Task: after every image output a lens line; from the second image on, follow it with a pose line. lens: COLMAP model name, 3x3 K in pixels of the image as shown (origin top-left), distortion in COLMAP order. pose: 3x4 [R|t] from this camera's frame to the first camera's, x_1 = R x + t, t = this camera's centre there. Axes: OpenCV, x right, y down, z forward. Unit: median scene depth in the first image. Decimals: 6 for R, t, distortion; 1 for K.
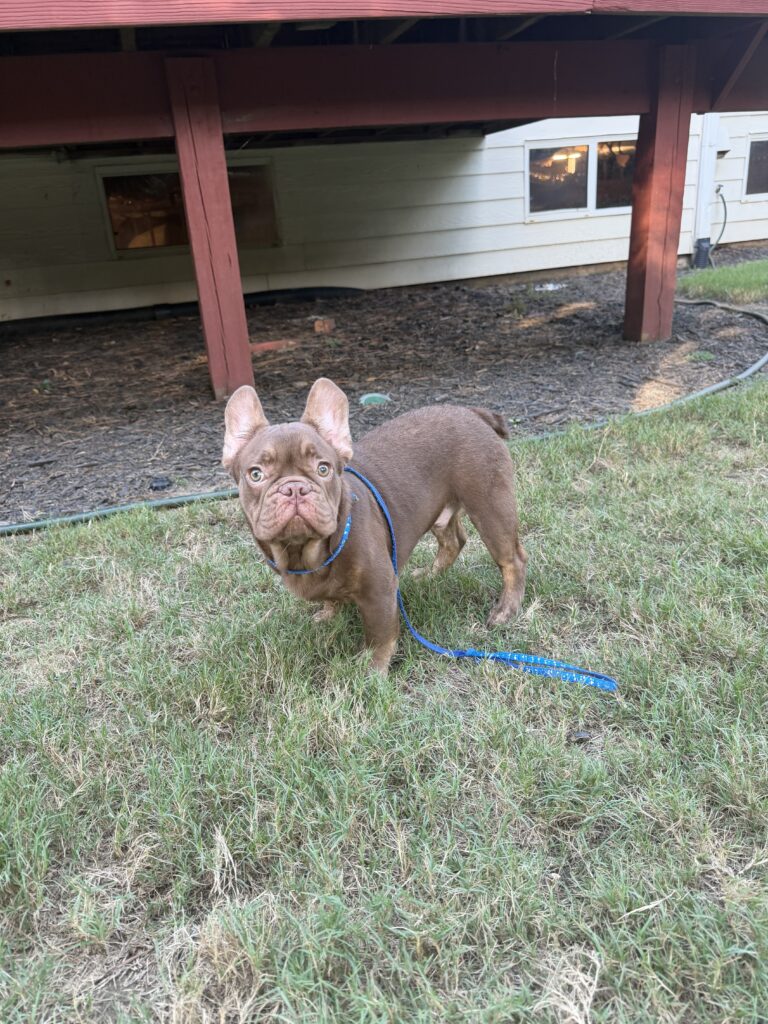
lens RADIAL K [[661.6, 0, 382.2], [0, 661.6, 526.8], [0, 0, 1]] dist [0.001656, -0.008580]
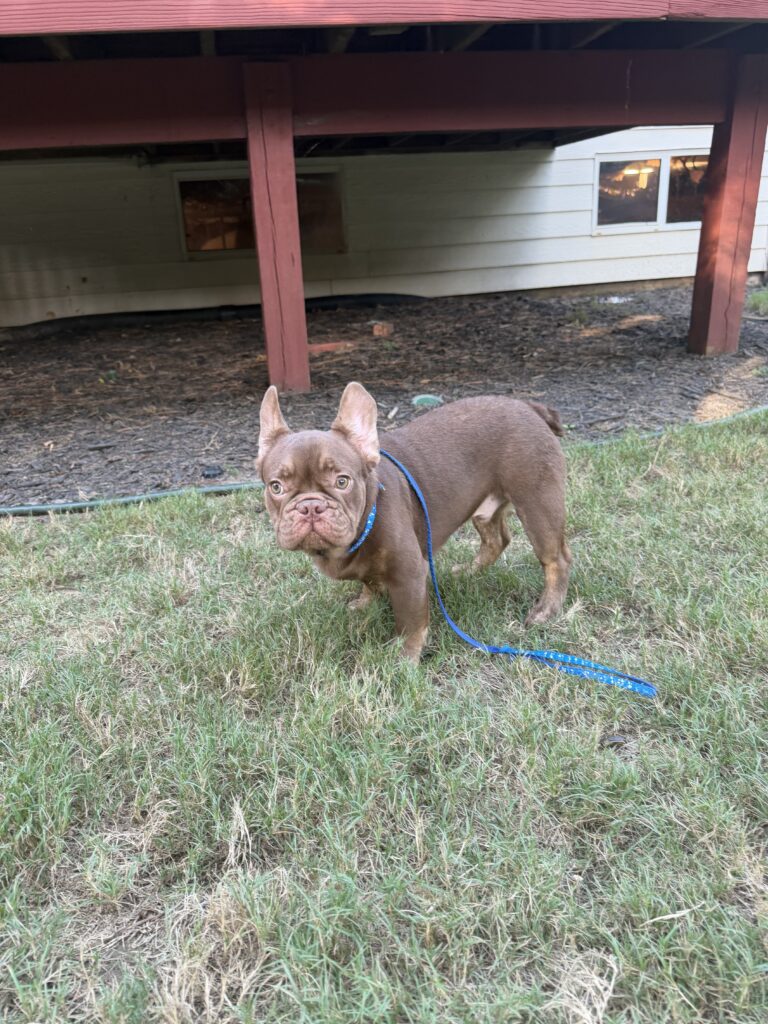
lens RADIAL K [[662.7, 0, 386.1], [0, 662.7, 517.5], [0, 0, 1]] dist [0.000715, -0.008655]
pose [[0.996082, 0.053566, -0.070363, 0.013348], [-0.055274, 0.998217, -0.022548, 0.023558], [0.069029, 0.026349, 0.997267, 0.005823]]
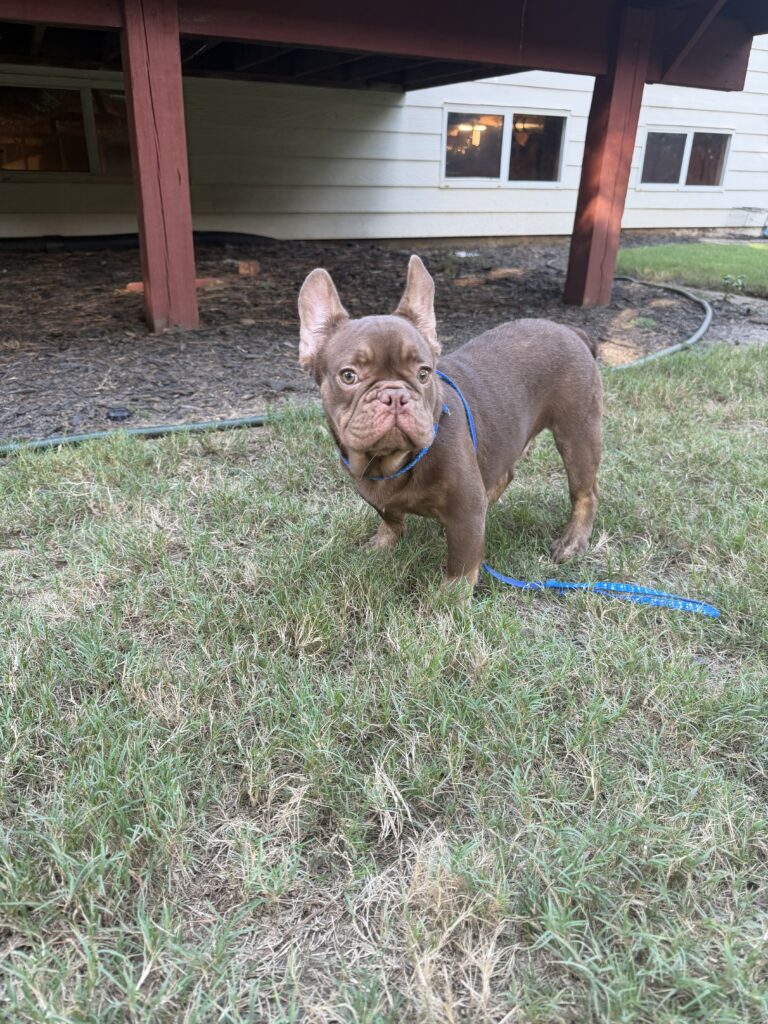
lens RADIAL K [[662.7, 0, 386.1], [0, 662.7, 517.5], [0, 0, 1]] dist [0.000715, -0.008655]
pose [[0.986208, 0.022095, 0.164031, -0.219699], [-0.028458, 0.998927, 0.036540, 0.057409], [-0.163048, -0.040704, 0.985778, 0.089817]]
